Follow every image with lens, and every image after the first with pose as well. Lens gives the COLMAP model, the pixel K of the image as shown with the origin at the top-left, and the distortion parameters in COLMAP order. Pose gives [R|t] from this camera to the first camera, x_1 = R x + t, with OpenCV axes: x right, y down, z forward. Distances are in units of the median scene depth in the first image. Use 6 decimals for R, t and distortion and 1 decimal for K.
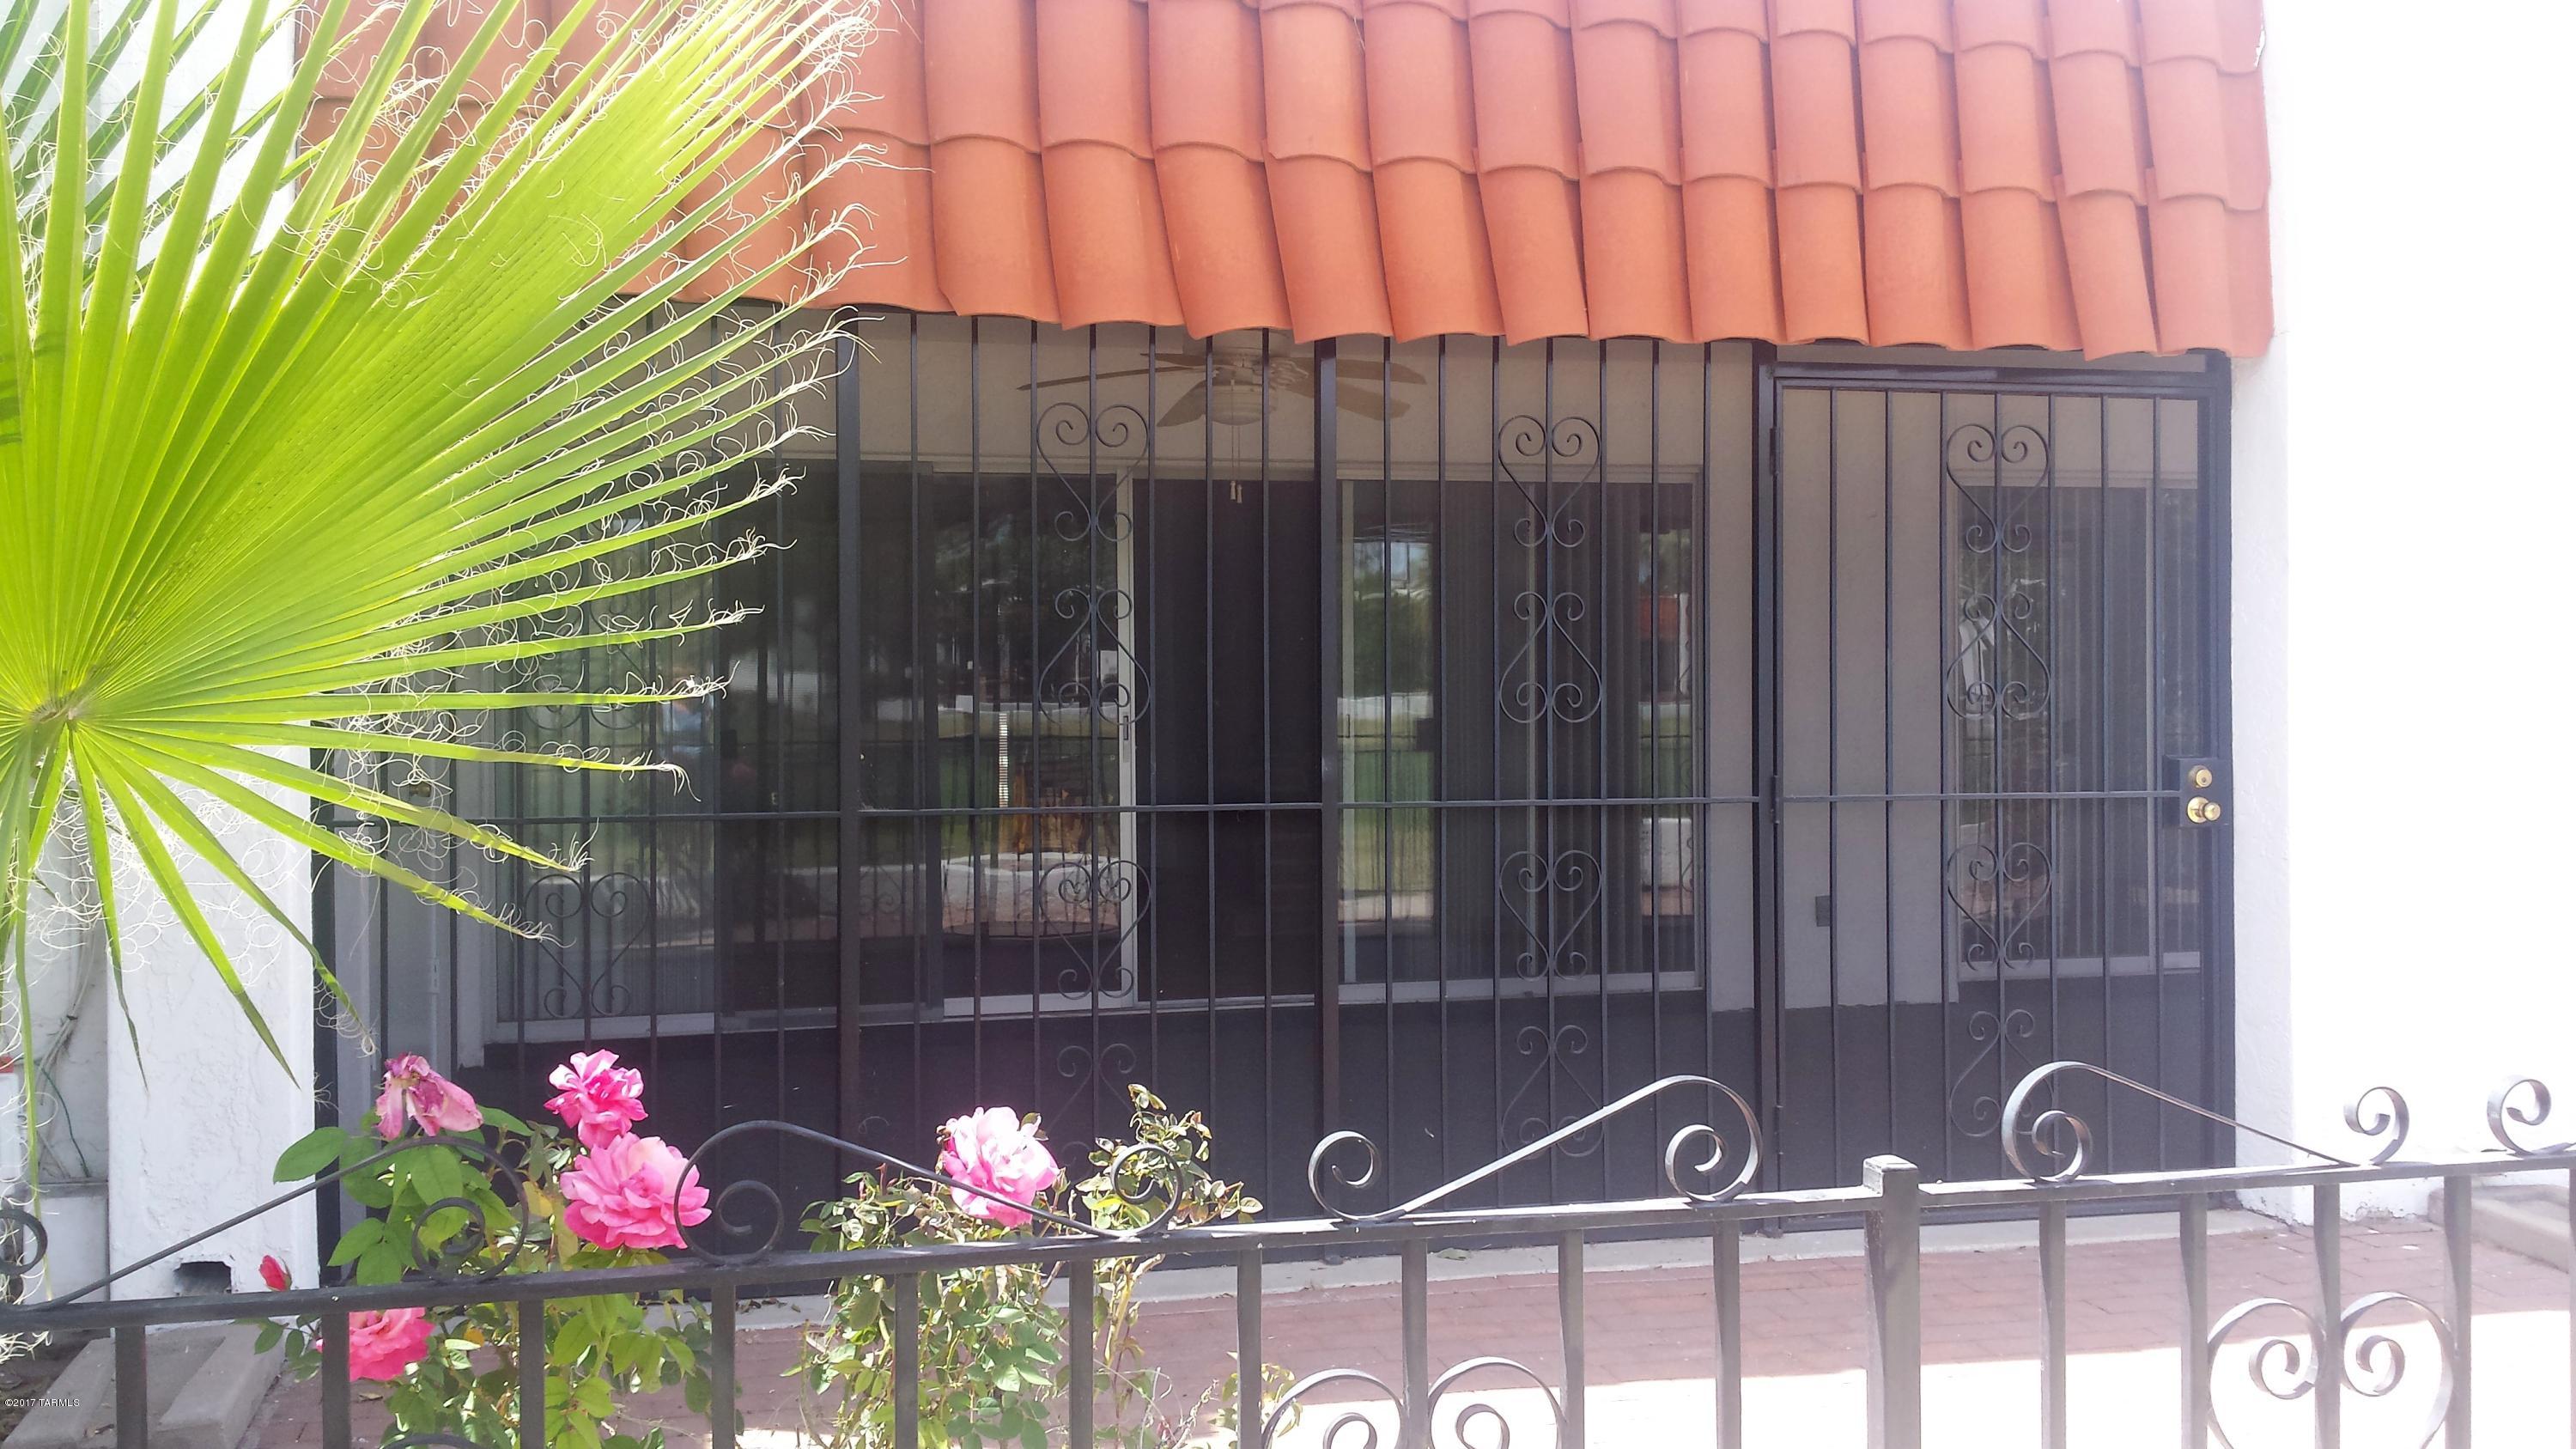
lens RADIAL K [[2315.7, 0, 1288.0], [0, 2315.7, 724.5], [0, 0, 1]] dist [0.155901, -0.344050]
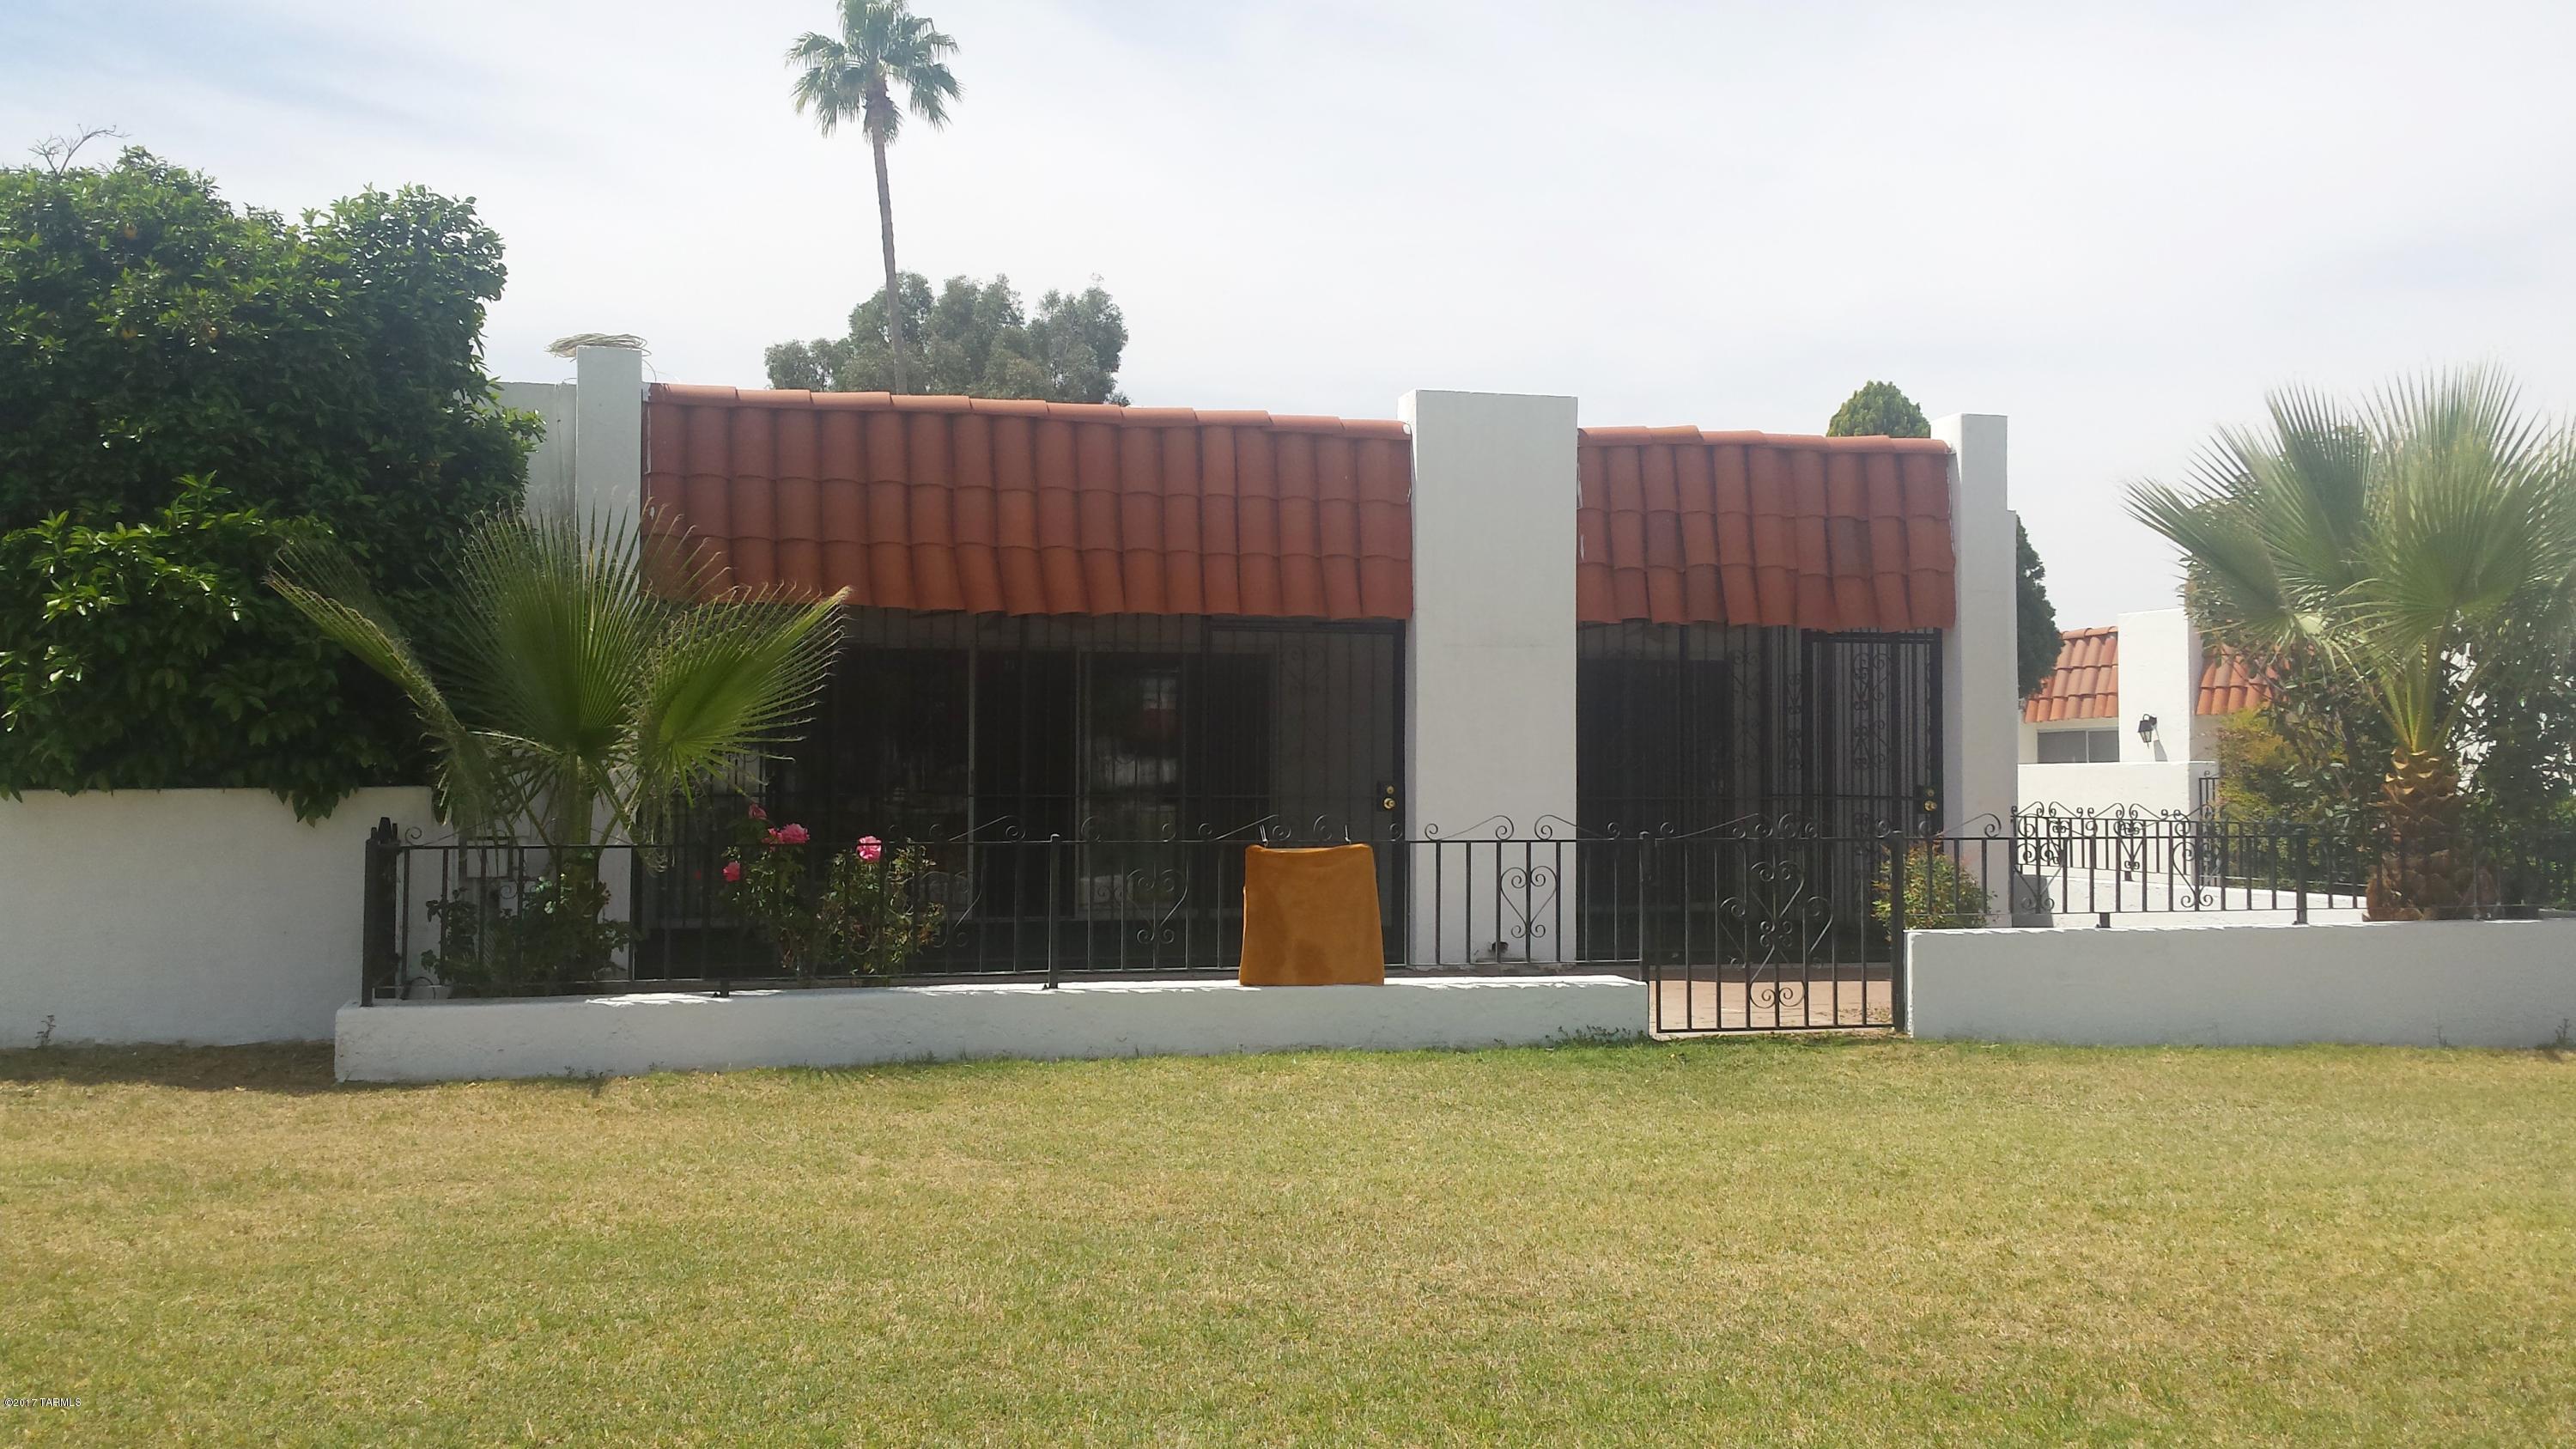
lens RADIAL K [[2315.7, 0, 1288.0], [0, 2315.7, 724.5], [0, 0, 1]] dist [0.155901, -0.344050]
pose [[0.999954, 0.006104, 0.007419, 0.289256], [-0.005795, 0.999143, -0.040990, 0.063247], [-0.007663, 0.040946, 0.999132, -1.563461]]
